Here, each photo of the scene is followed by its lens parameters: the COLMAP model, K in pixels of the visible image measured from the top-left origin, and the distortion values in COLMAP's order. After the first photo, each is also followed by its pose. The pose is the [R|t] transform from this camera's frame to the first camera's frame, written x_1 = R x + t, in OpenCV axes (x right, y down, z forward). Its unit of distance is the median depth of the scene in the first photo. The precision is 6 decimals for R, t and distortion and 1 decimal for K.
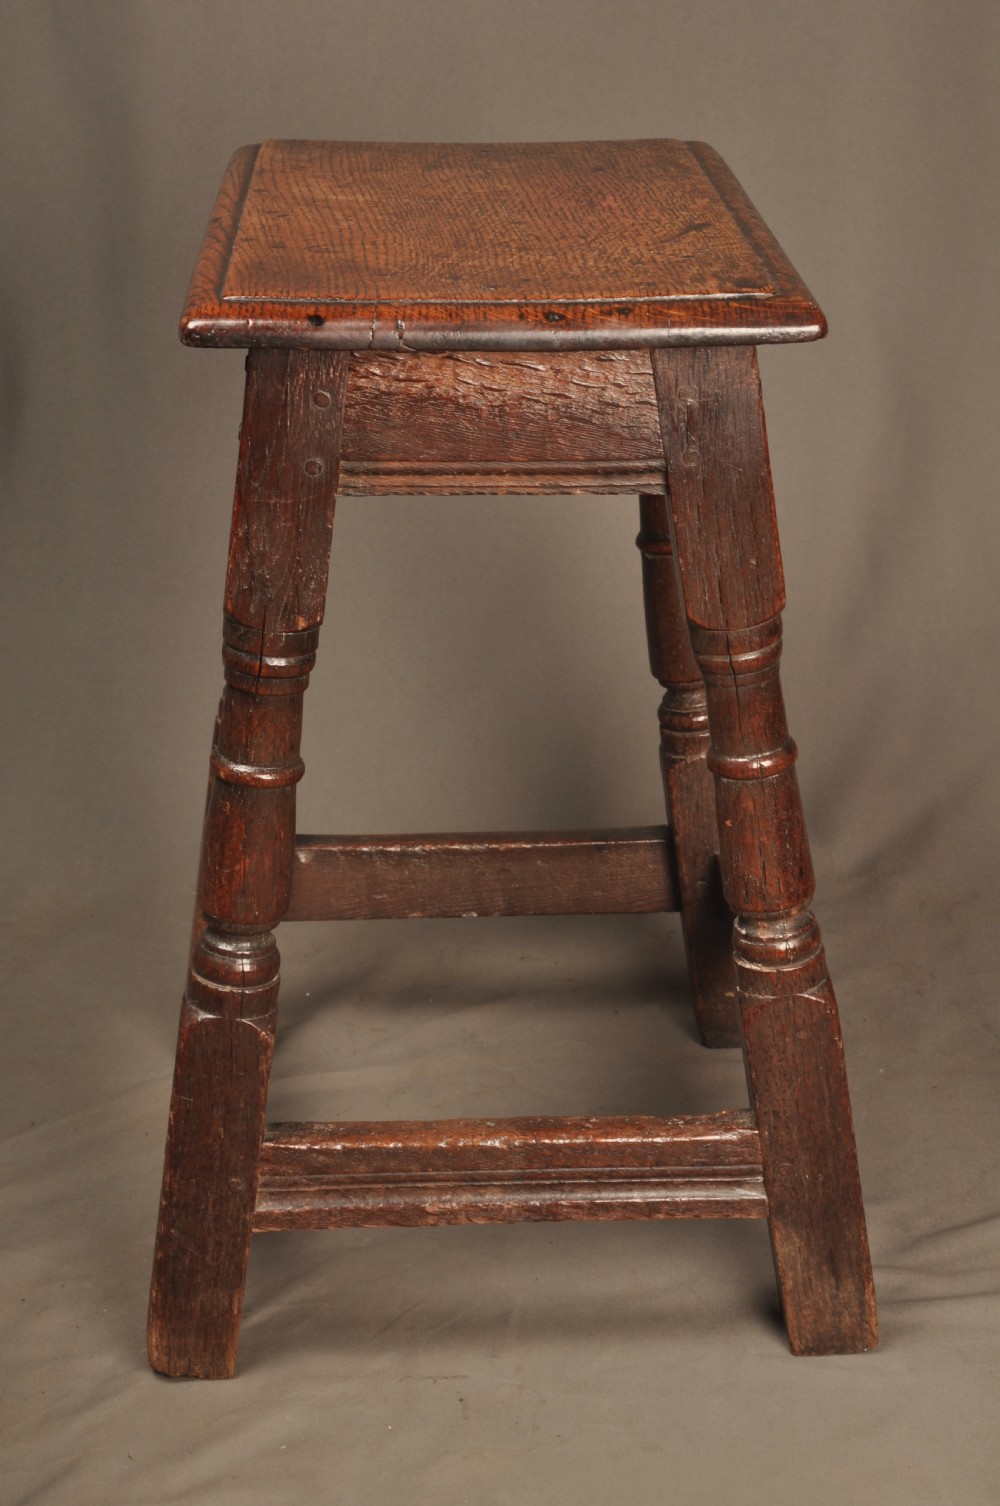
lens RADIAL K [[2461.7, 0, 524.8], [0, 2461.7, 735.7], [0, 0, 1]] dist [0.143699, 0.123352]
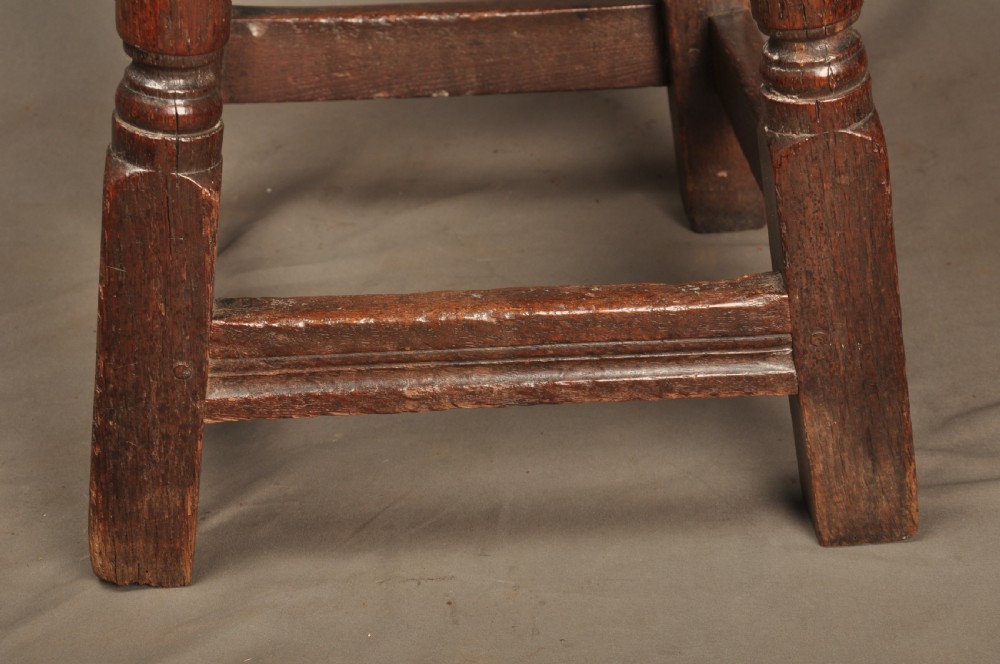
lens RADIAL K [[1837.0, 0, 500.0], [0, 1837.0, 332.0], [0, 0, 1]] dist [0.178387, 0.077112]
pose [[0.999558, -0.020707, 0.021320, -0.019785], [0.017990, 0.992546, 0.120539, 0.093536], [-0.023657, -0.120103, 0.992480, 0.364391]]
